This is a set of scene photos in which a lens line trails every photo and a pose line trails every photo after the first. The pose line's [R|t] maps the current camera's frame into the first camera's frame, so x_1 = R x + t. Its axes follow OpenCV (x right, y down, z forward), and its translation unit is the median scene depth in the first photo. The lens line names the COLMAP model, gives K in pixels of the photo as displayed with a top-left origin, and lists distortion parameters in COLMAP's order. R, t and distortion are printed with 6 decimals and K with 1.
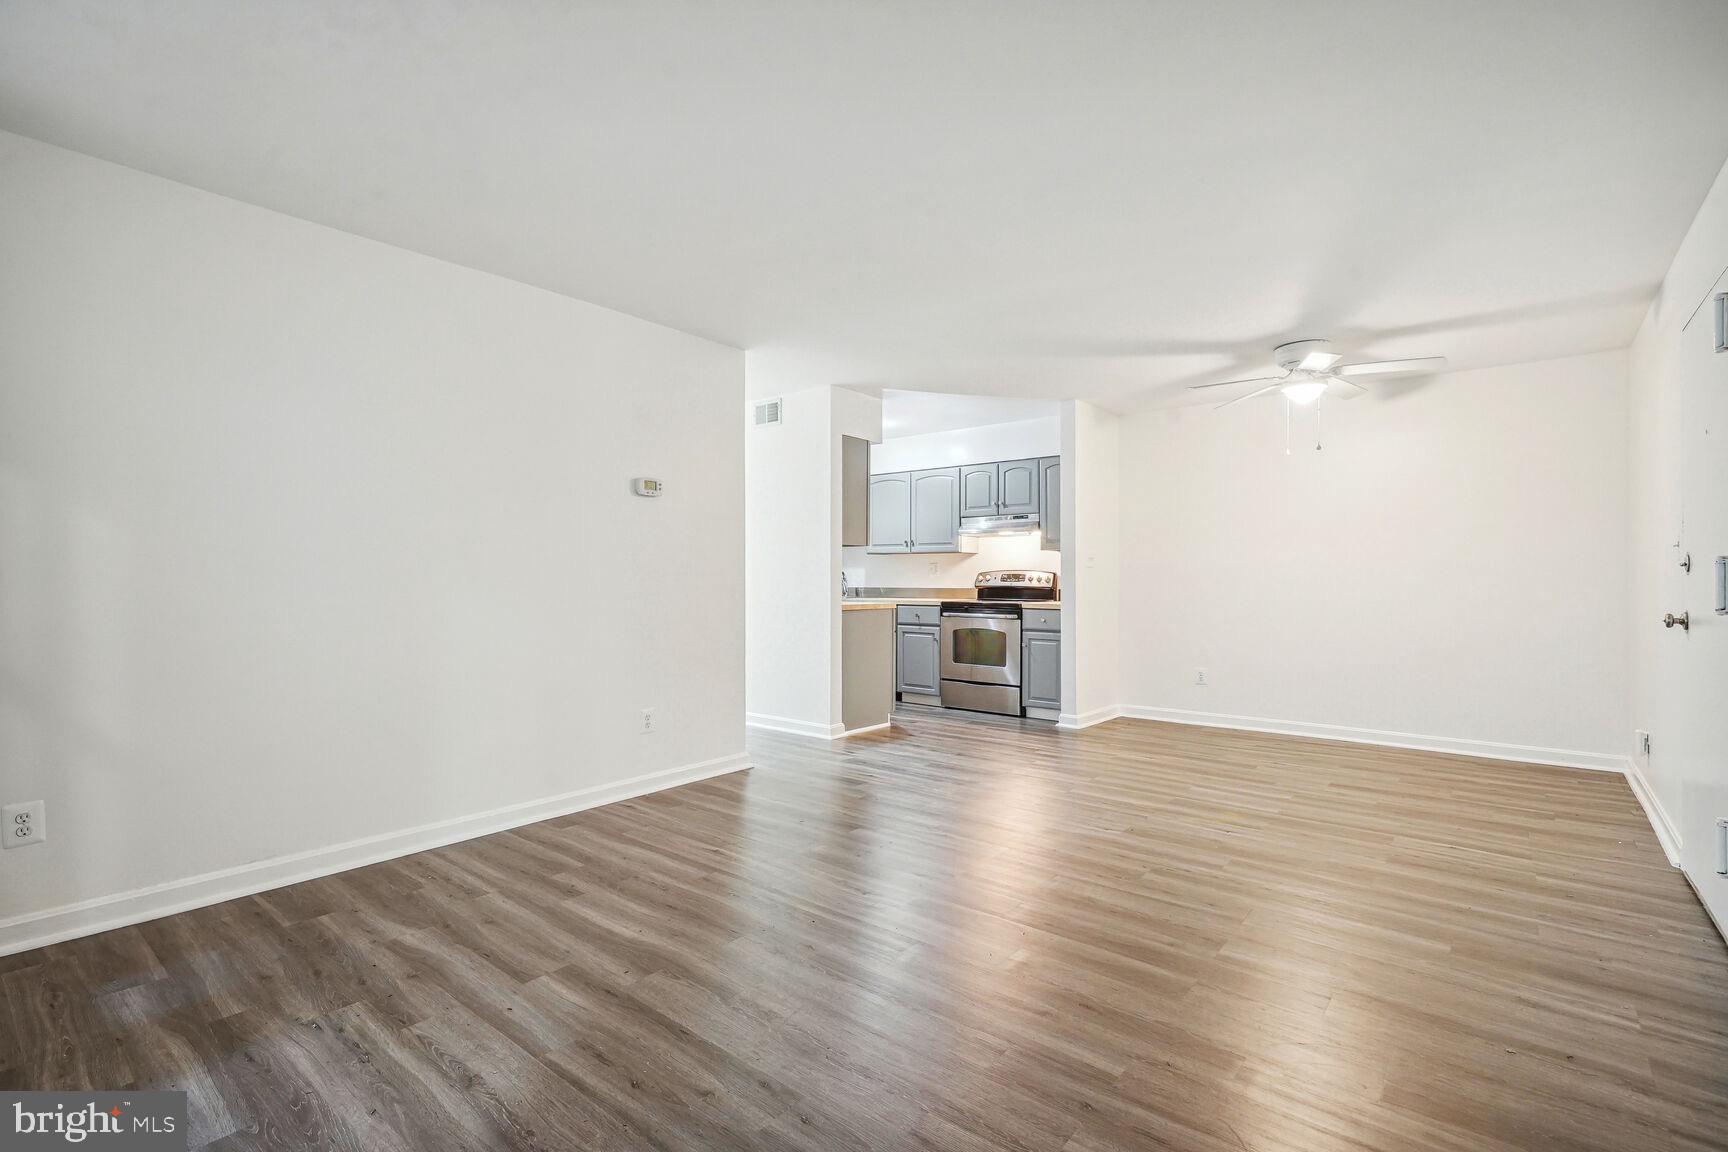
lens RADIAL K [[803.0, 0, 850.7], [0, 803.0, 568.0], [0, 0, 1]] dist [-0.002775, 0.000439]
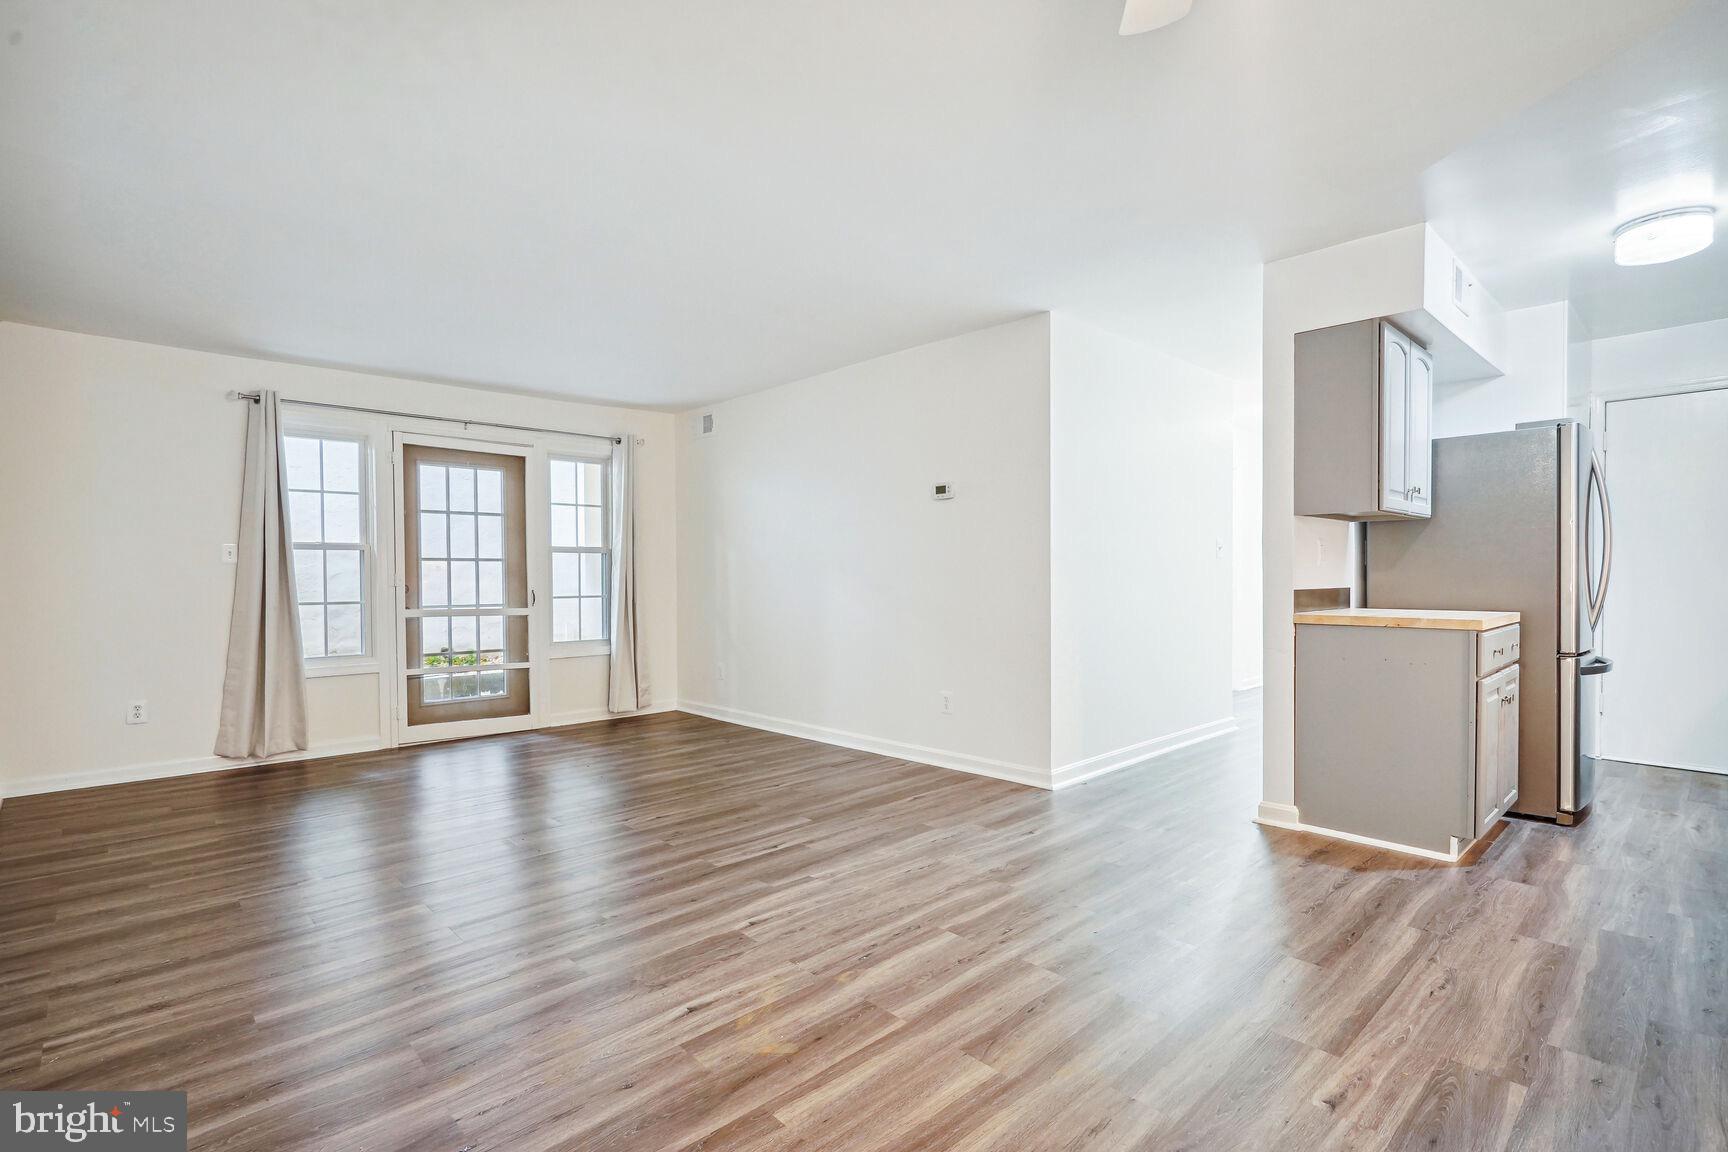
lens RADIAL K [[806.1, 0, 831.0], [0, 806.1, 592.0], [0, 0, 1]] dist [-0.001949, -0.000234]
pose [[-0.138816, 0.020086, -0.990115, 0.525448], [0.018447, 0.999673, 0.017694, 0.009799], [0.990146, -0.015808, -0.139141, 0.607334]]
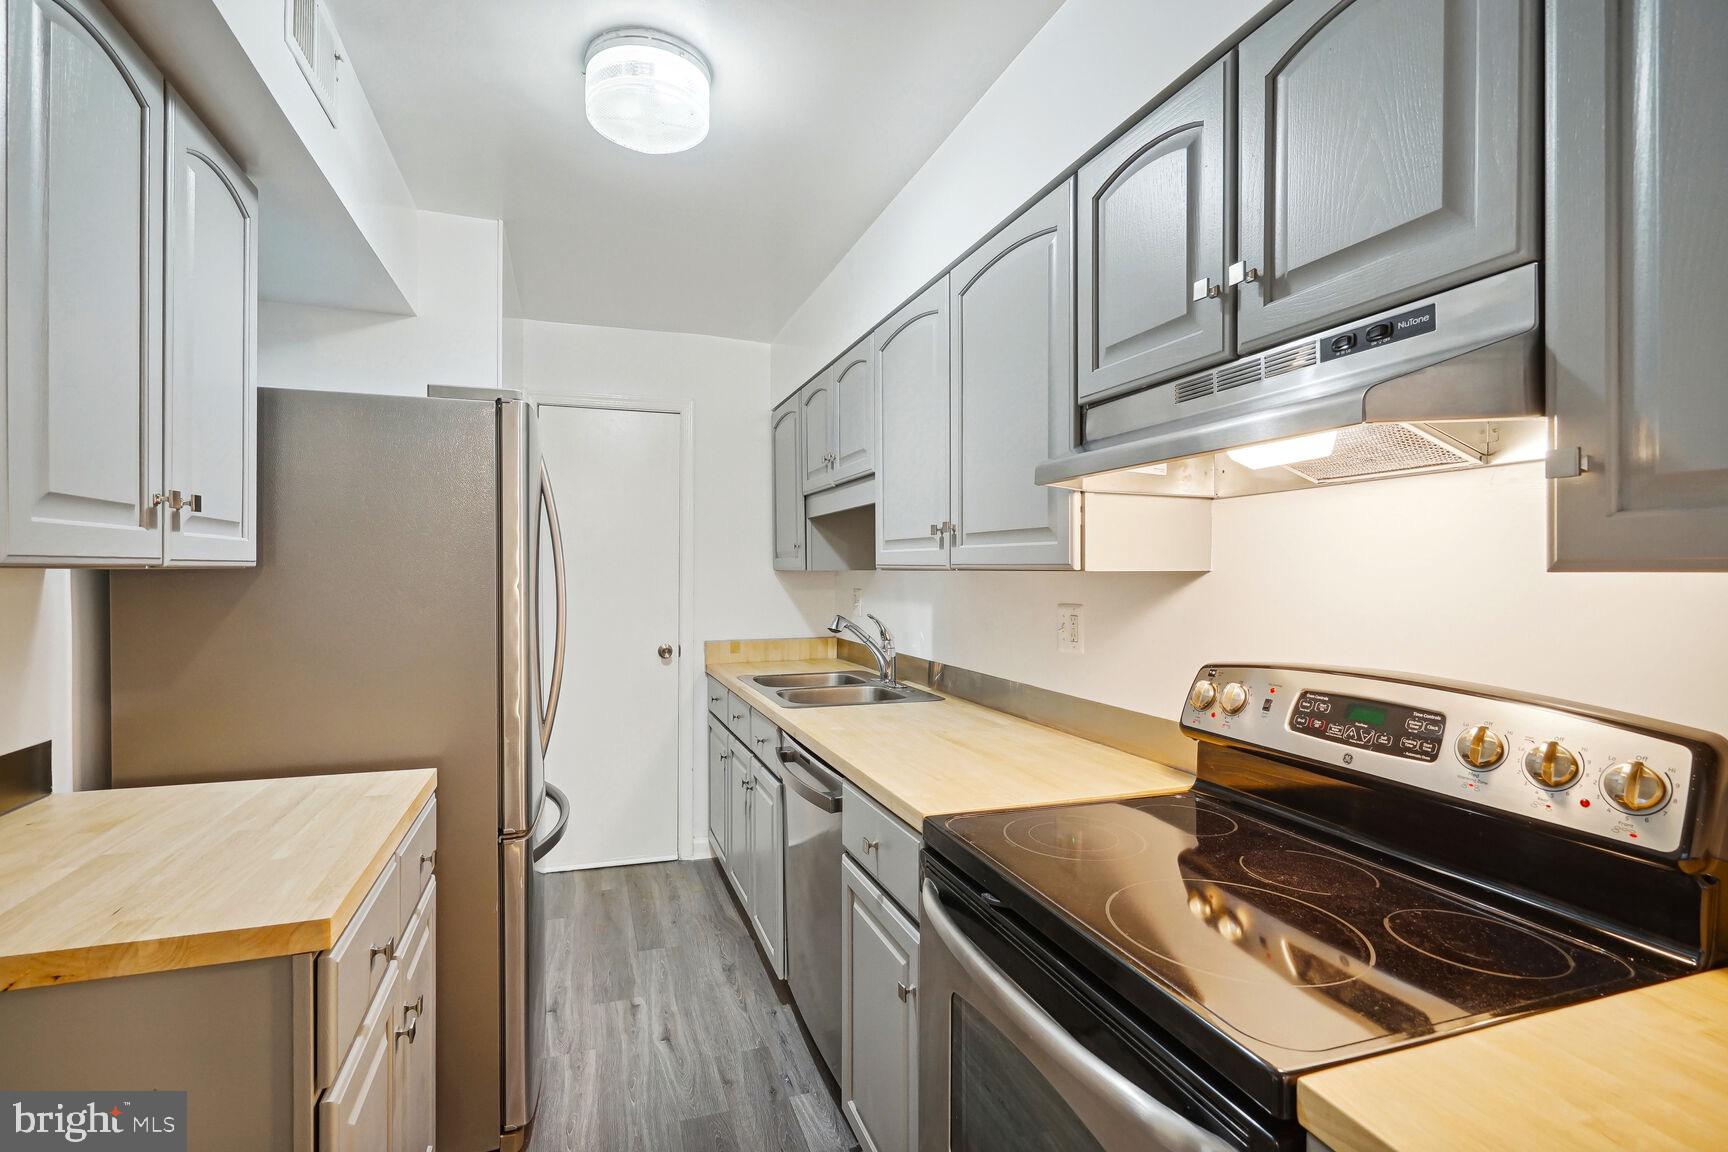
lens RADIAL K [[803.0, 0, 850.7], [0, 803.0, 568.0], [0, 0, 1]] dist [-0.002775, 0.000439]
pose [[0.858282, -0.000815, -0.513177, 0.201745], [0.005696, 0.999952, 0.007939, -0.023308], [0.513146, -0.009737, 0.858246, 0.819006]]
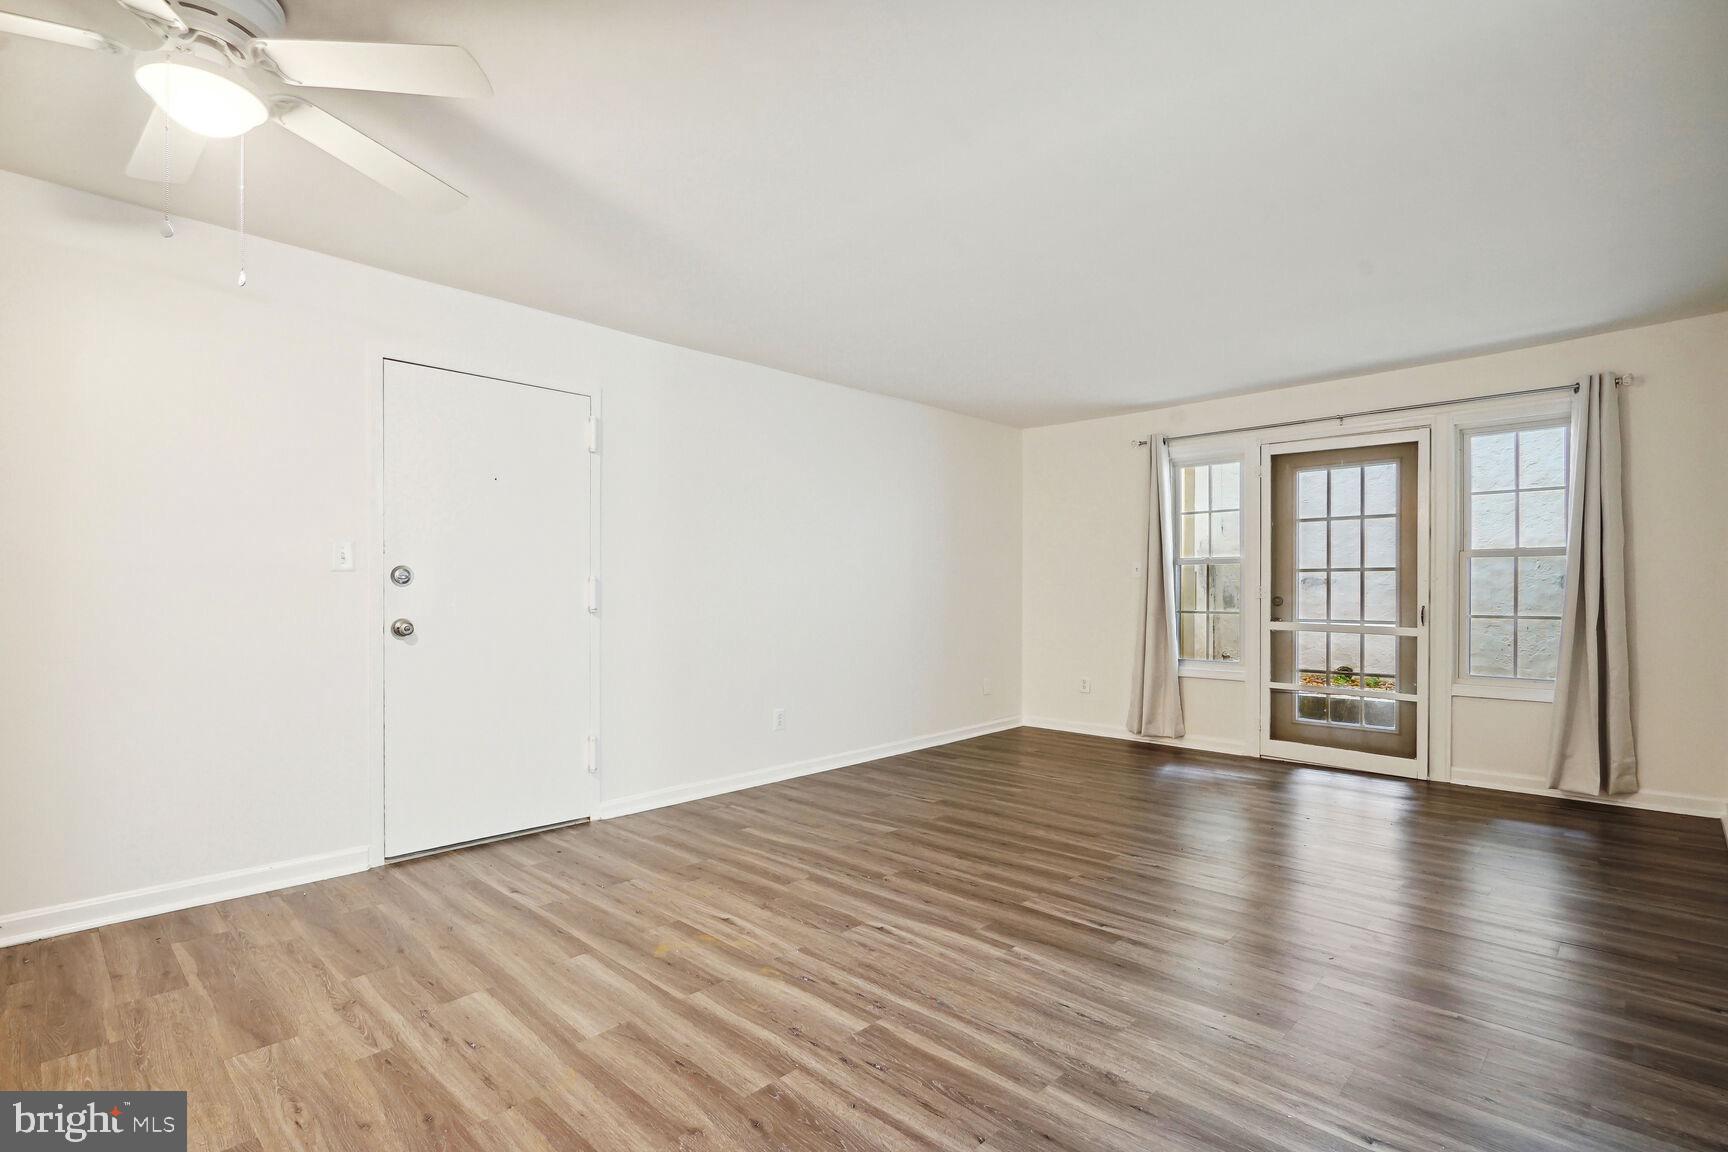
lens RADIAL K [[822.0, 0, 859.0], [0, 822.0, 590.1], [0, 0, 1]] dist [-0.001098, 0.000205]
pose [[-0.997728, -0.000608, 0.067364, 0.149616], [-0.001420, 0.999927, -0.012020, 0.012696], [-0.067352, -0.012088, -0.997656, 0.909357]]
